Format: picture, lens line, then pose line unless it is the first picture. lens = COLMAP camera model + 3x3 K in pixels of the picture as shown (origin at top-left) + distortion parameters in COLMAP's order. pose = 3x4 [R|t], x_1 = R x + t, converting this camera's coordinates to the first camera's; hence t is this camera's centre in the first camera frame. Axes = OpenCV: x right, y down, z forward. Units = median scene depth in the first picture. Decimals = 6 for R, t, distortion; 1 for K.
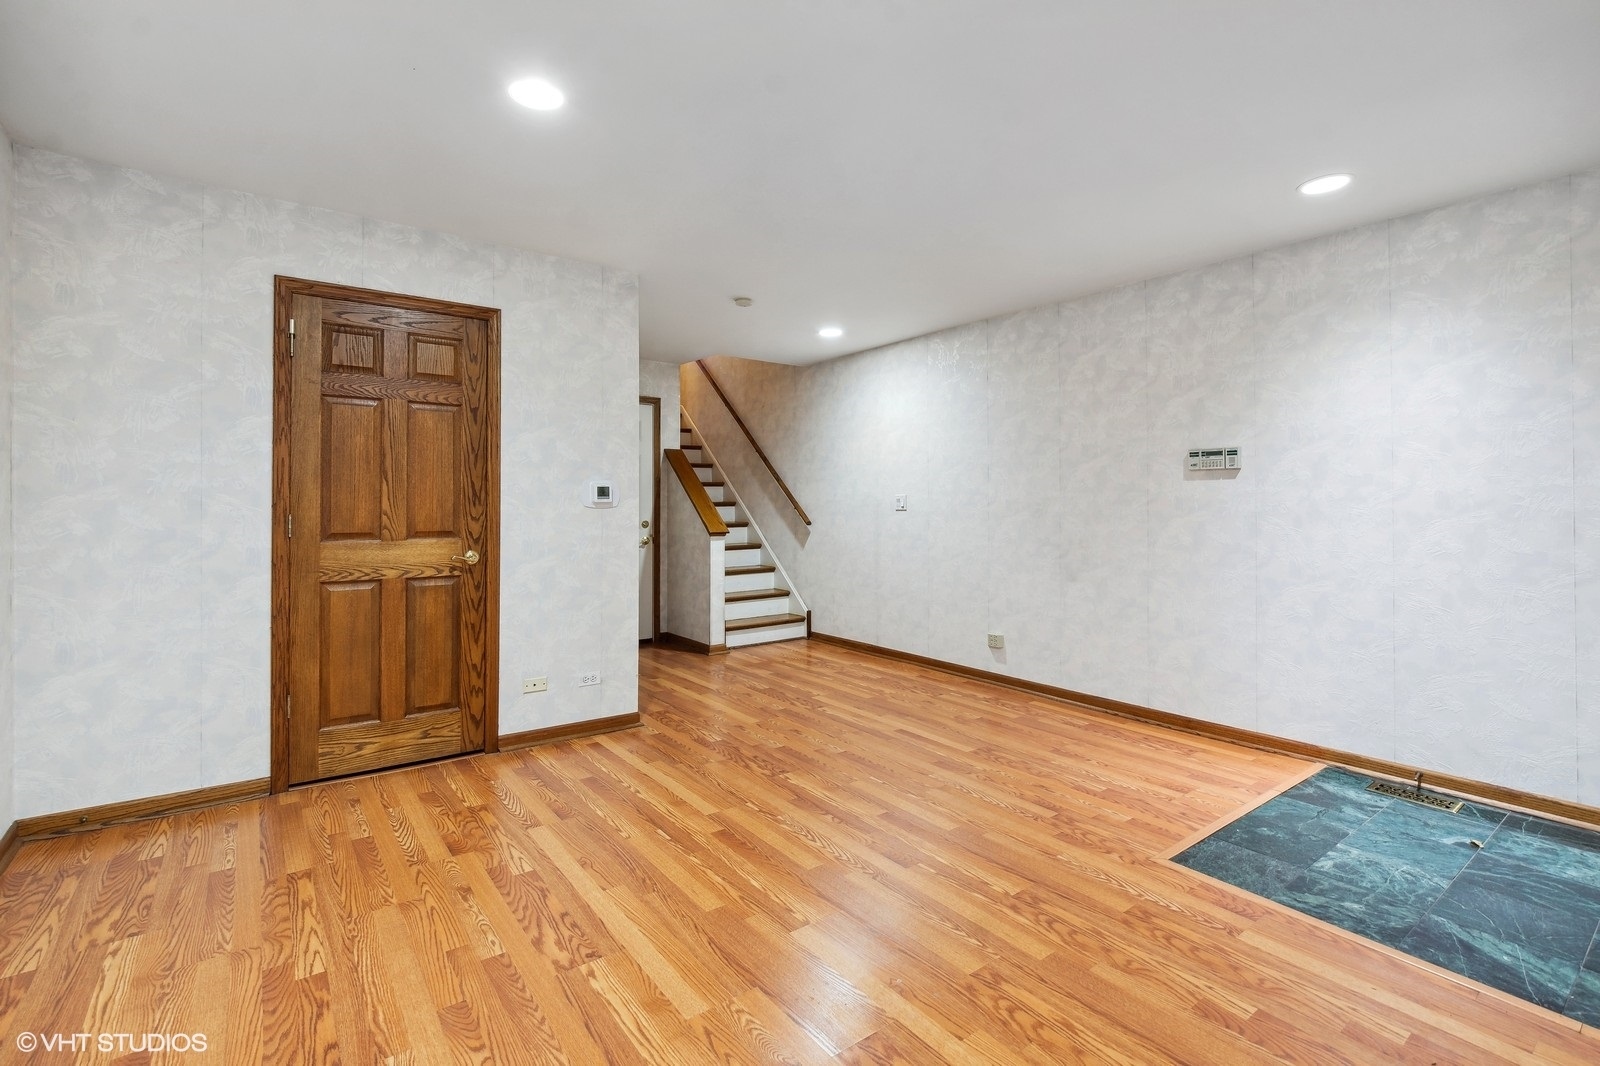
lens RADIAL K [[723.5, 0, 791.0], [0, 723.5, 531.2], [0, 0, 1]] dist [0.002944, 0.000057]
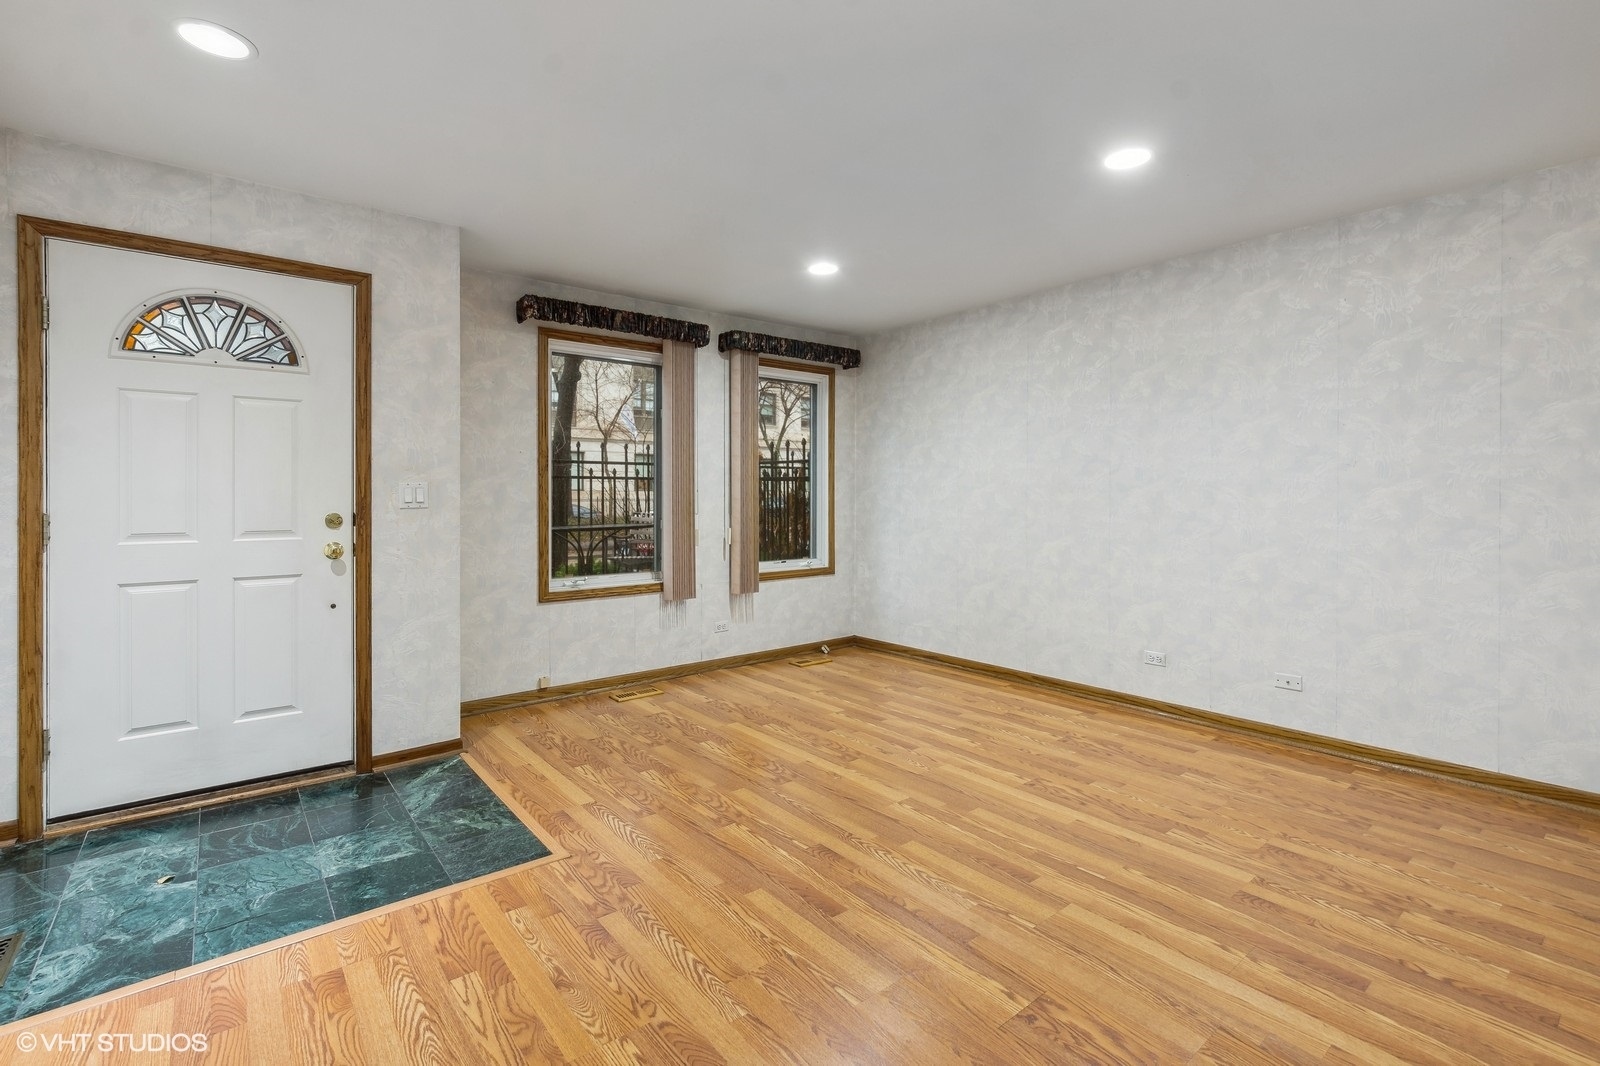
lens RADIAL K [[723.5, 0, 791.0], [0, 723.5, 531.2], [0, 0, 1]] dist [0.002944, 0.000057]
pose [[-0.999454, -0.000131, -0.033045, 0.229451], [-0.002928, 0.996408, 0.084630, -0.068487], [0.032915, 0.084680, -0.995864, 1.949411]]
